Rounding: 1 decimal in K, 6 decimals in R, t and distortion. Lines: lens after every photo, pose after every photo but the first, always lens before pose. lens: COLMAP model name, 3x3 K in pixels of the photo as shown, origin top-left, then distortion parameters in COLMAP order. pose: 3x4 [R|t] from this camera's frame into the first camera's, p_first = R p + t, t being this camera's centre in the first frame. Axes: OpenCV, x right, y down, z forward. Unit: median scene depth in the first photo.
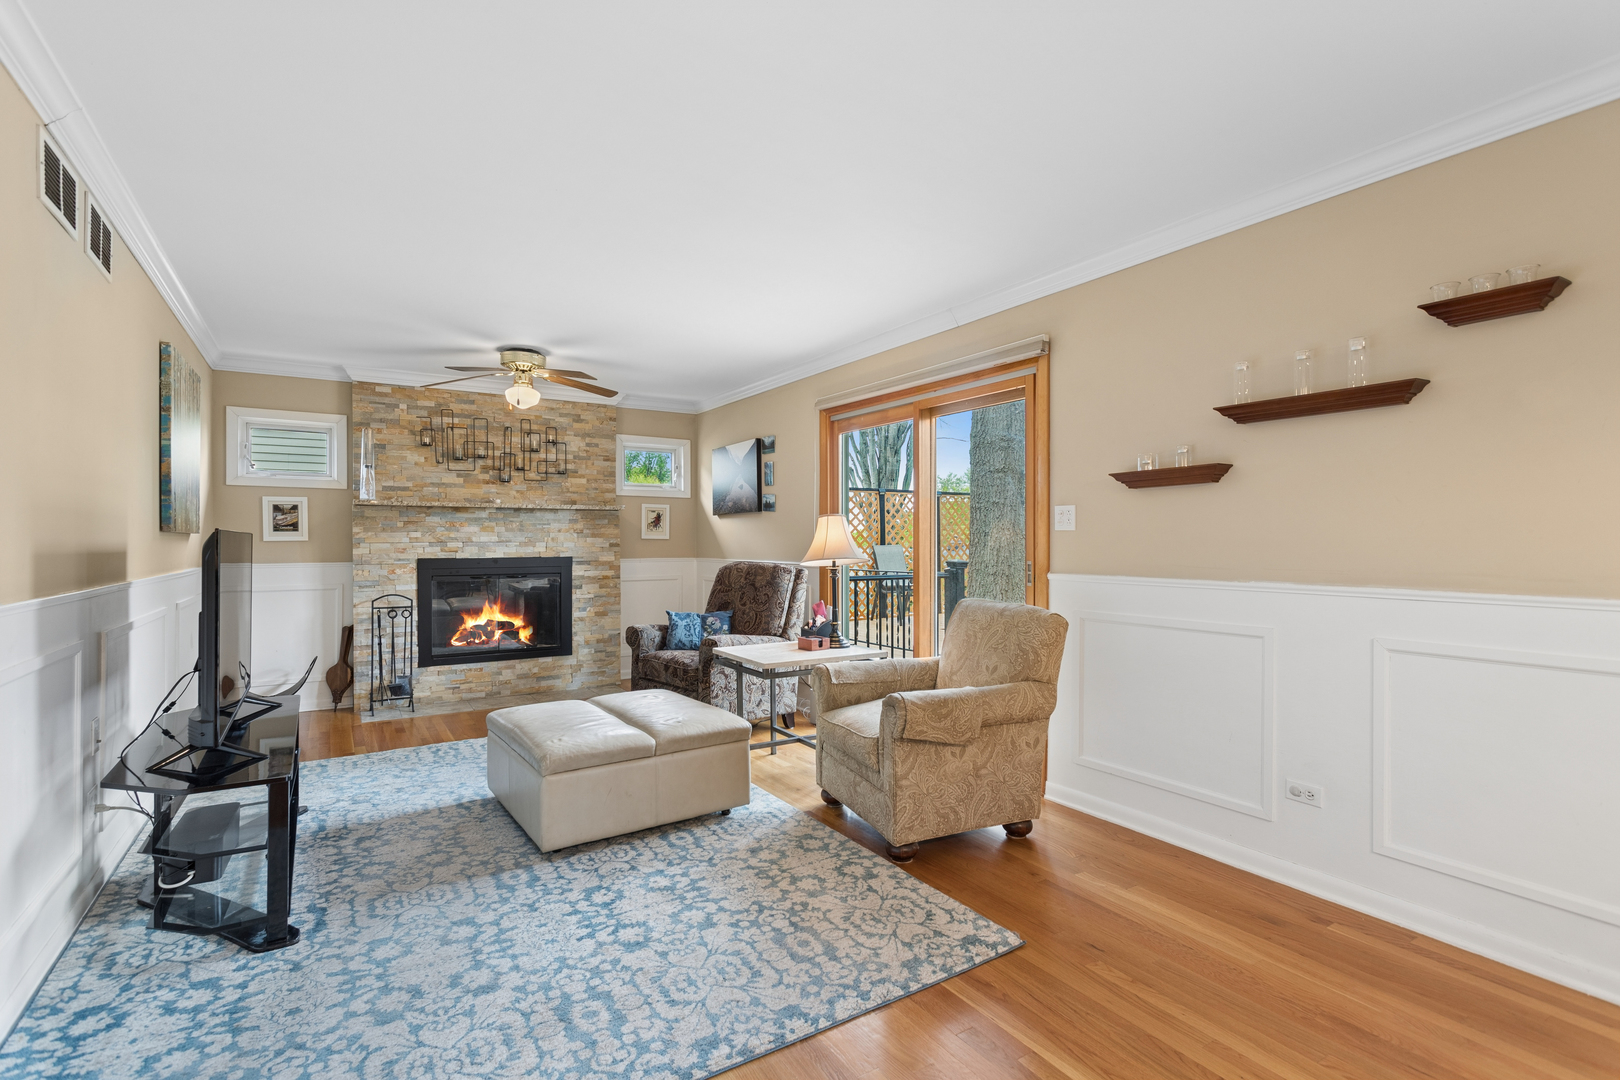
lens RADIAL K [[764.1, 0, 812.3], [0, 764.1, 535.5], [0, 0, 1]] dist [0.000790, 0.000323]
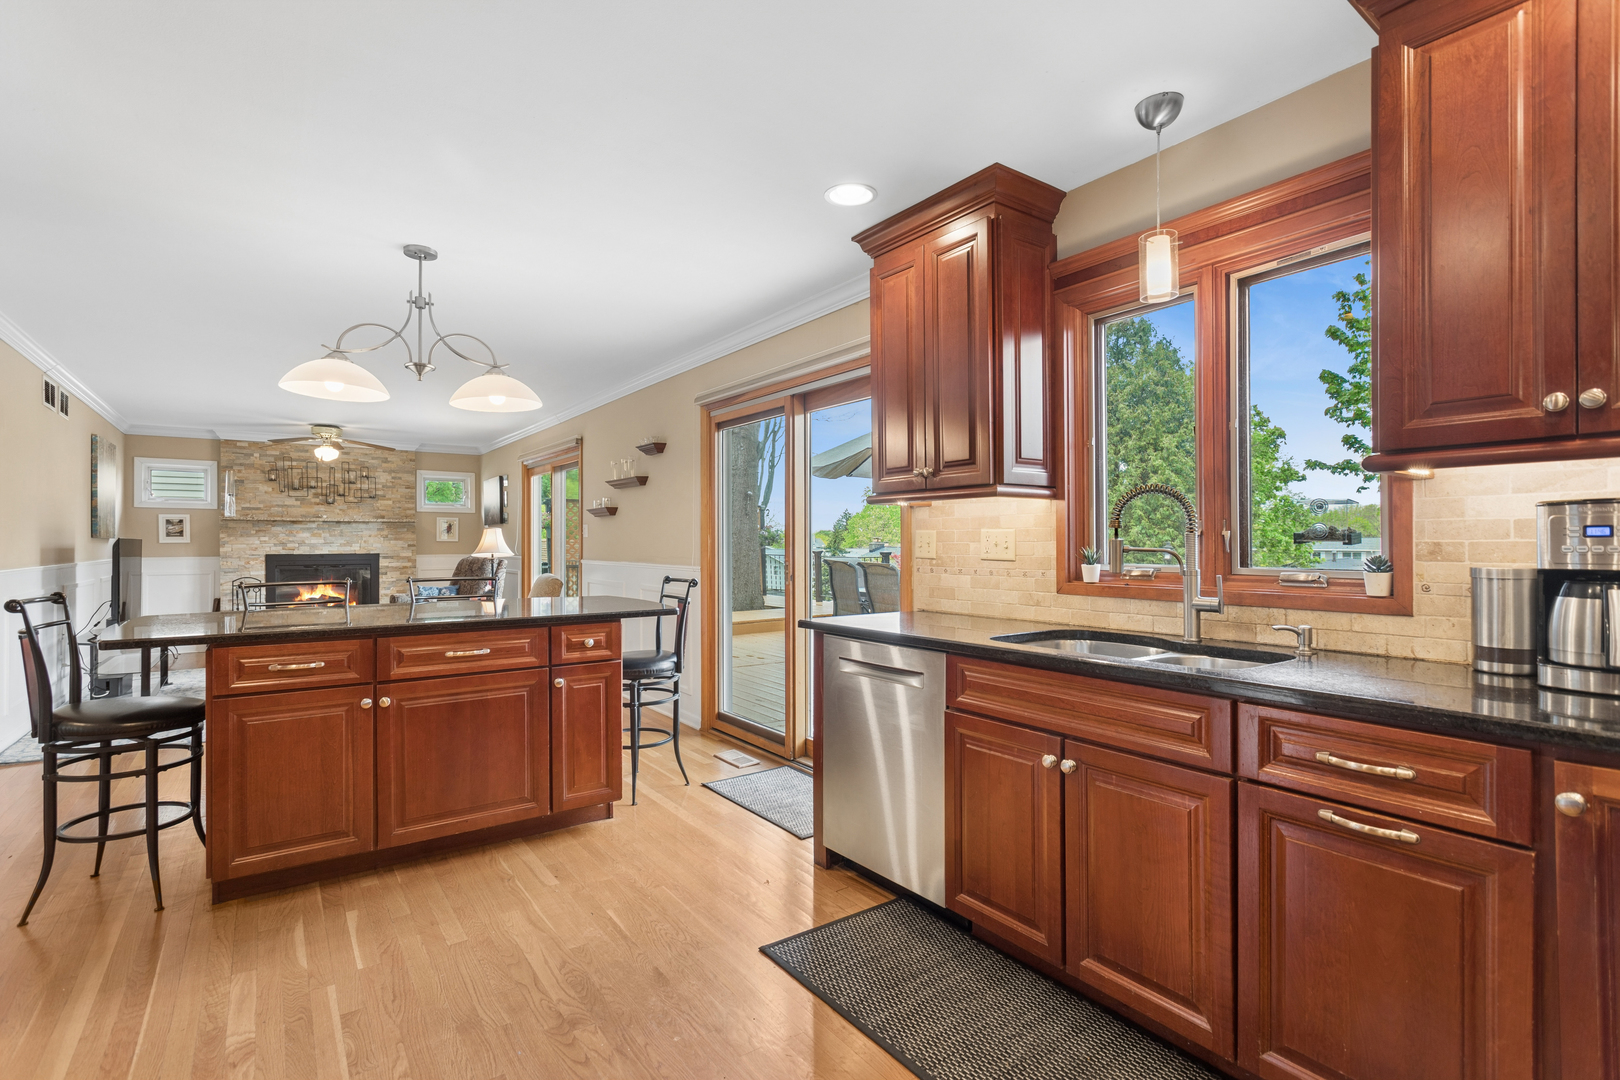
lens RADIAL K [[764.1, 0, 817.3], [0, 764.1, 537.3], [0, 0, 1]] dist [0.000790, 0.000323]
pose [[0.998187, 0.000679, 0.060181, 0.502684], [-0.000702, 1.000000, 0.000359, -0.005229], [-0.060181, -0.000401, 0.998187, -0.607572]]
